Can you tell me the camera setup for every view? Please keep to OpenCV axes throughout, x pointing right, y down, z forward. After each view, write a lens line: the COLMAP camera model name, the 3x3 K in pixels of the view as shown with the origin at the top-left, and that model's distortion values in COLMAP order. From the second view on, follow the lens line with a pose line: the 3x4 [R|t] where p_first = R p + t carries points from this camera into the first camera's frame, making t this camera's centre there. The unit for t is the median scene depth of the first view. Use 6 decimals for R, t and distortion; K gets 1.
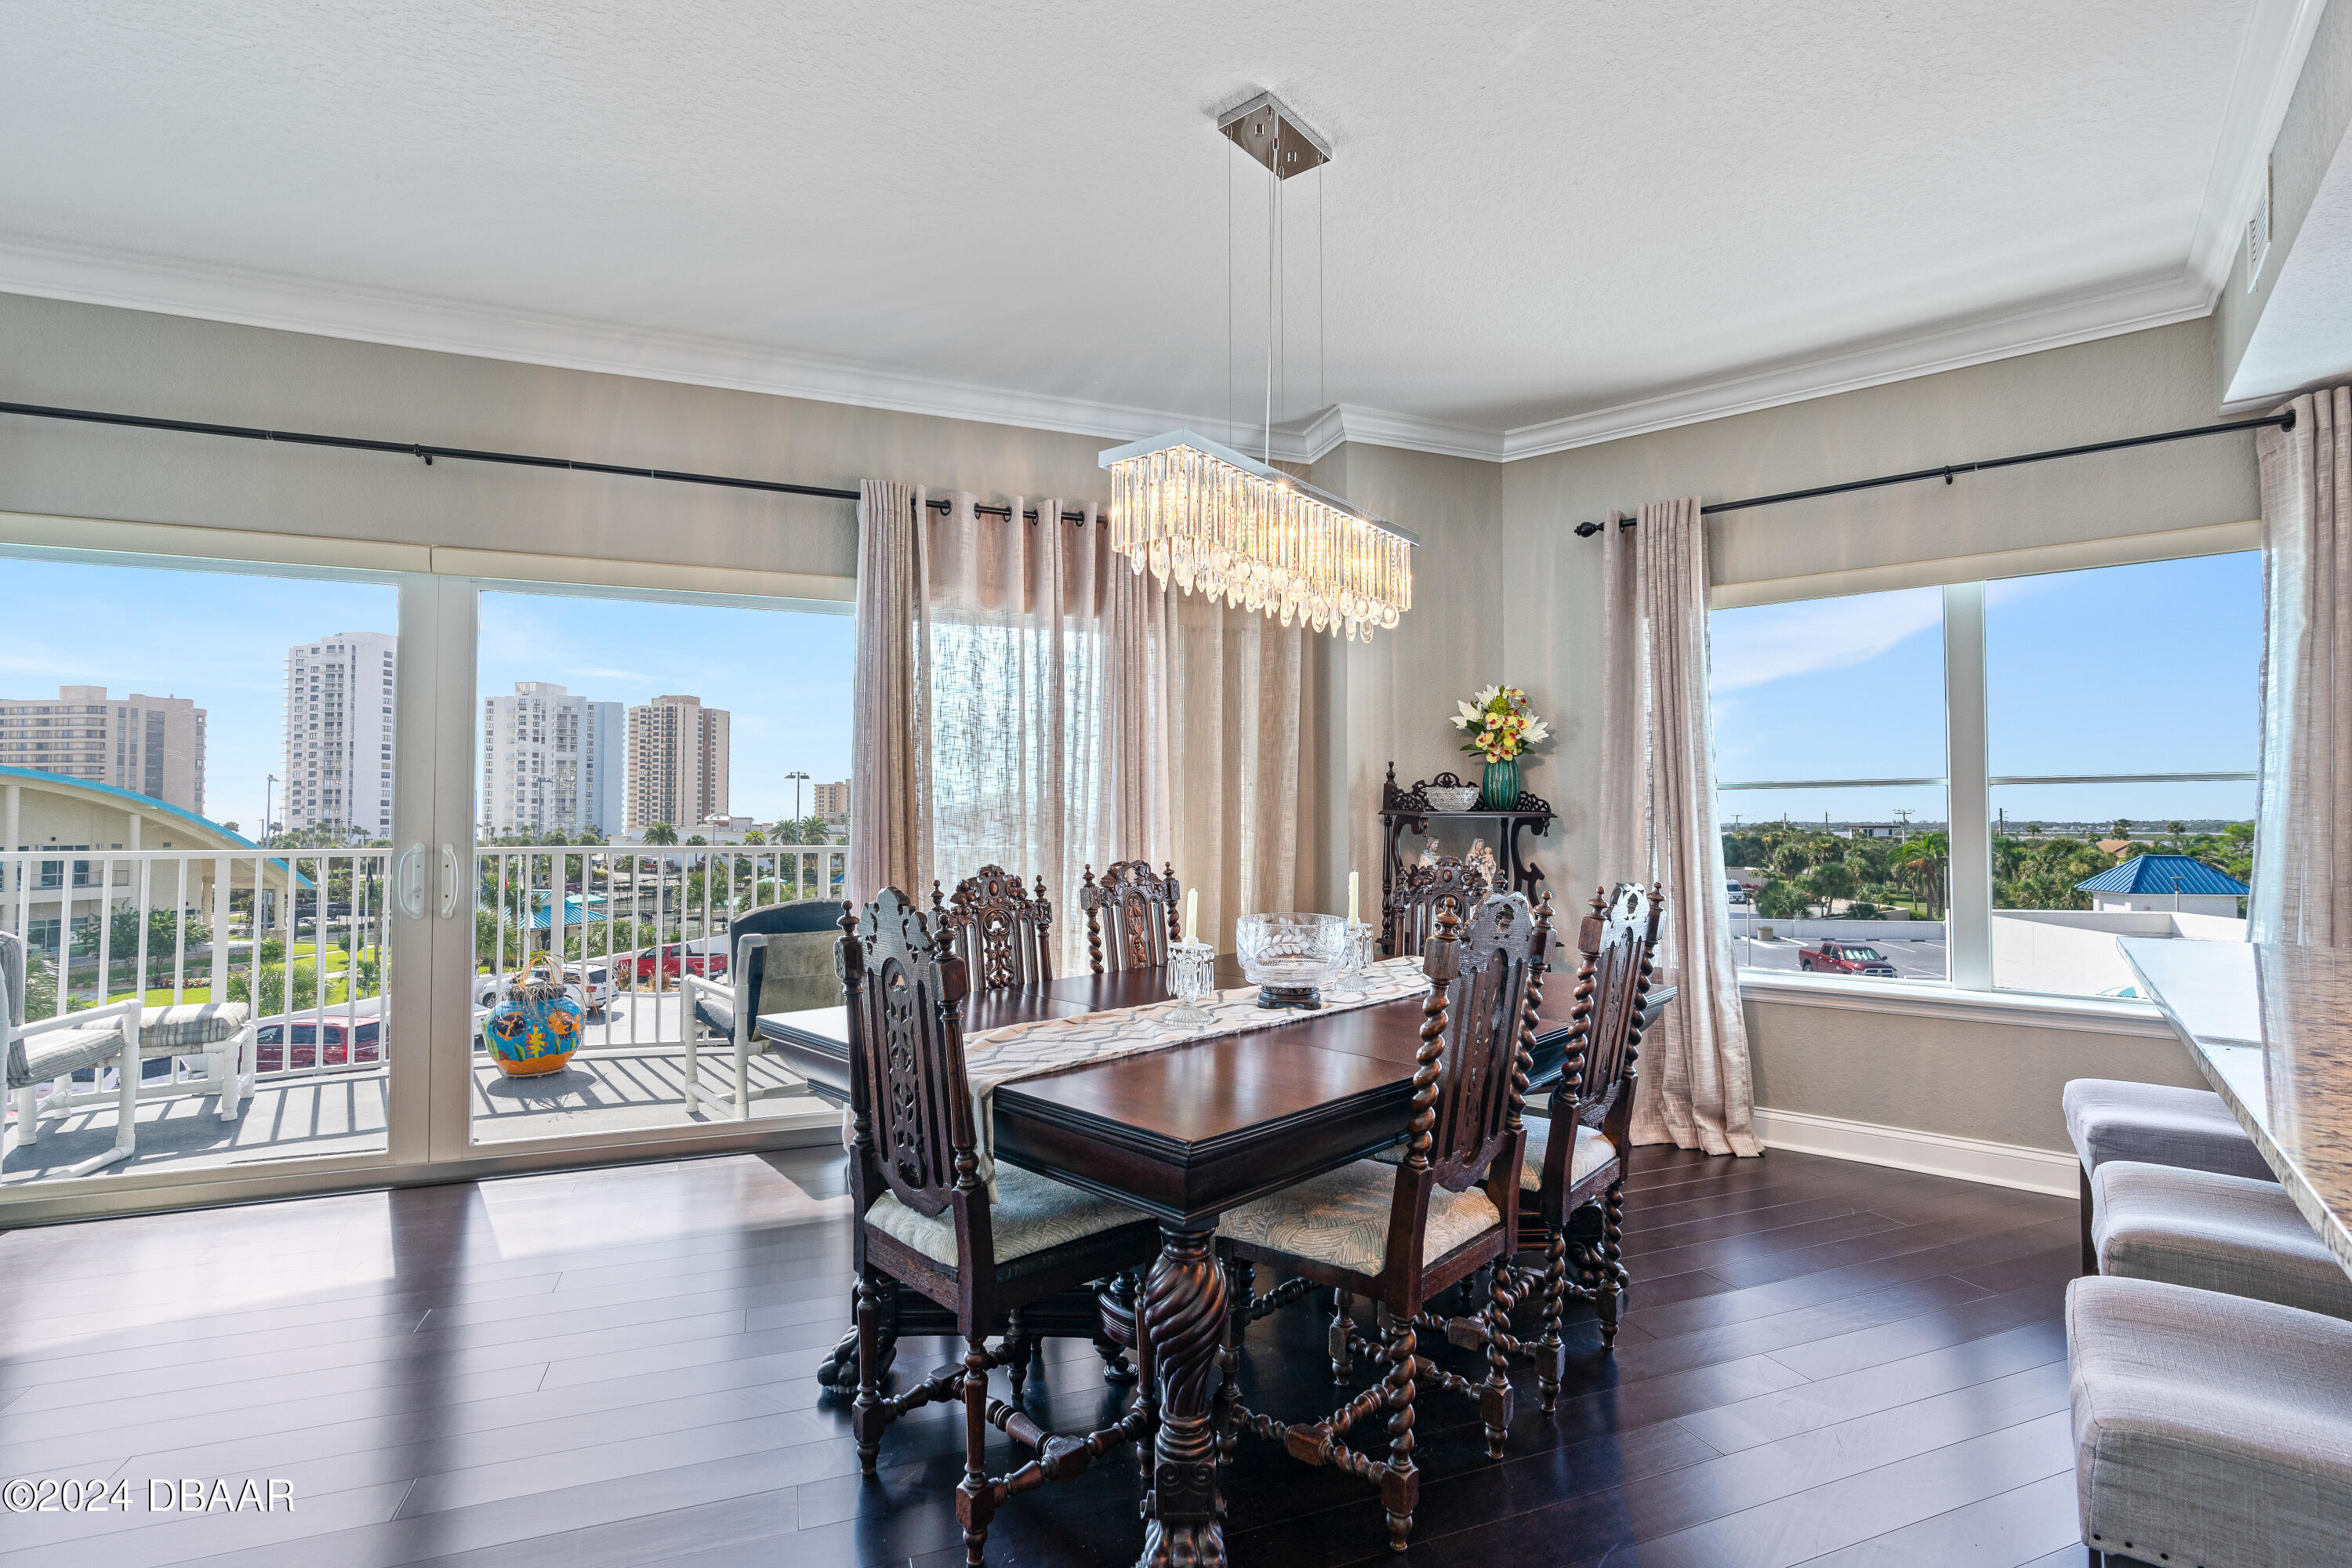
lens RADIAL K [[1074.0, 0, 1176.0], [0, 1074.0, 784.0], [0, 0, 1]] dist [-0.000287, -0.000020]
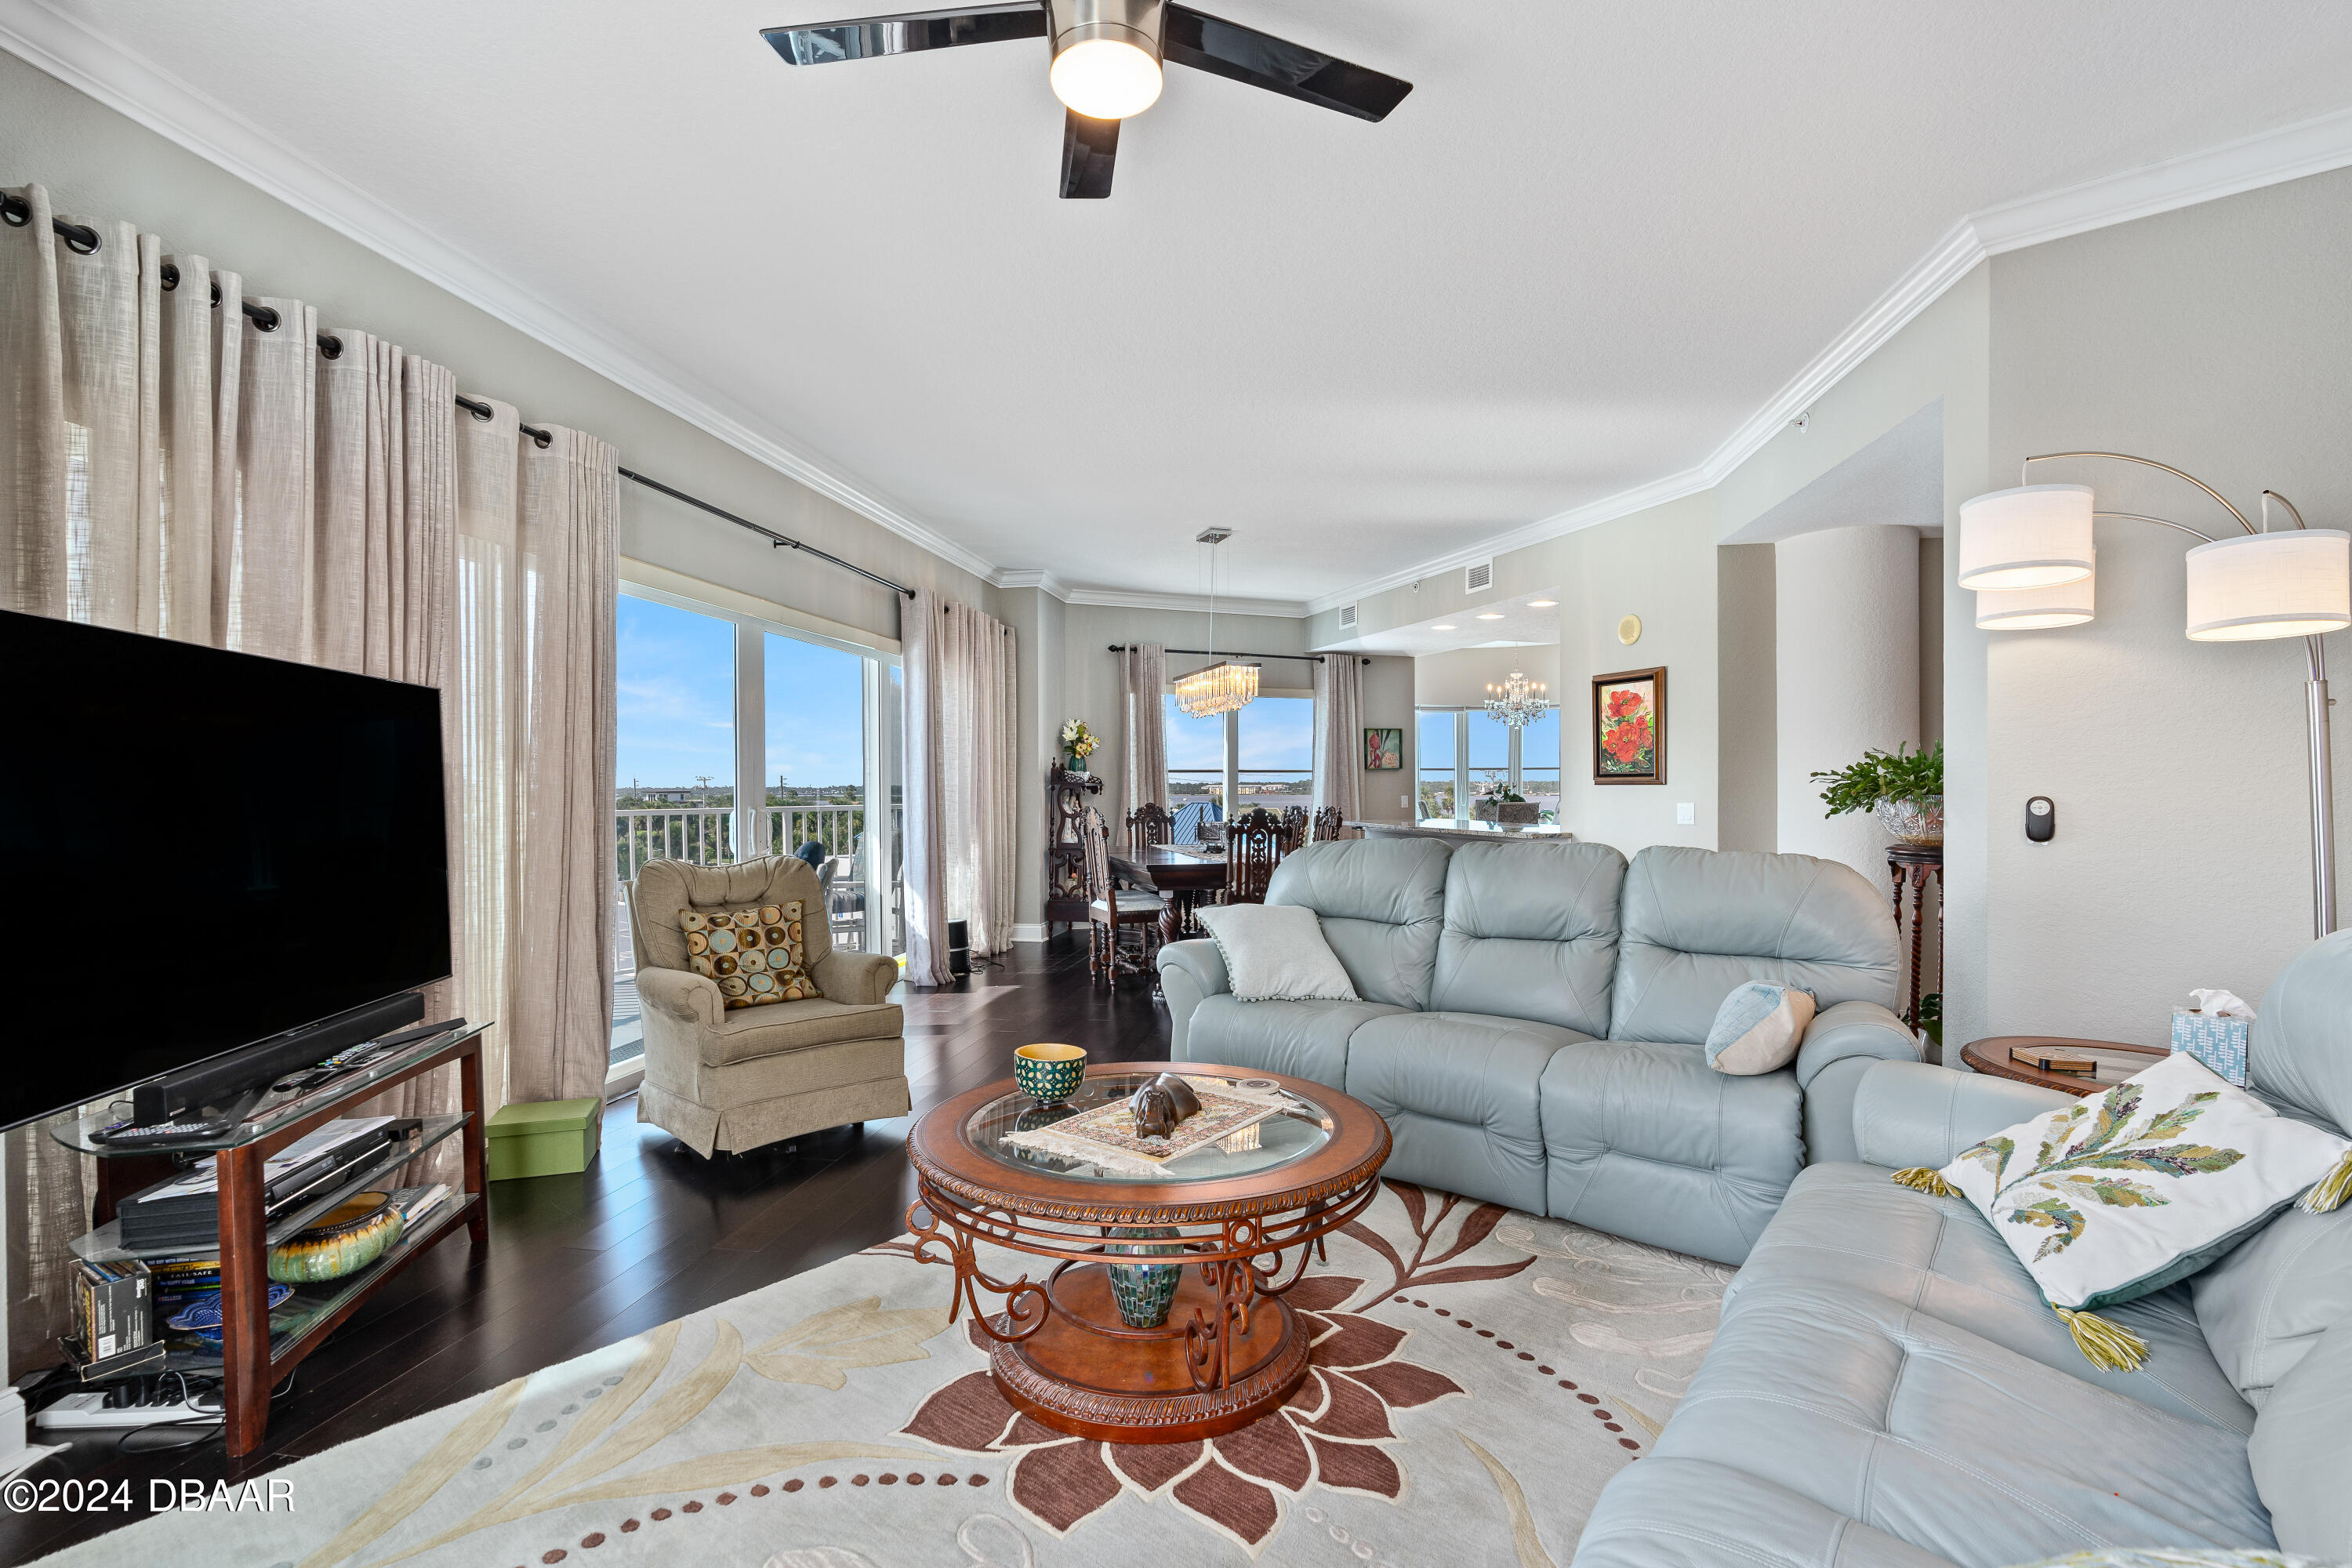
lens RADIAL K [[1074.0, 0, 1176.0], [0, 1074.0, 784.0], [0, 0, 1]] dist [-0.000287, -0.000020]
pose [[0.520093, 0.001103, 0.854109, -1.759928], [-0.028198, 0.999476, 0.015880, -0.007065], [-0.853644, -0.032344, 0.519851, -0.278660]]
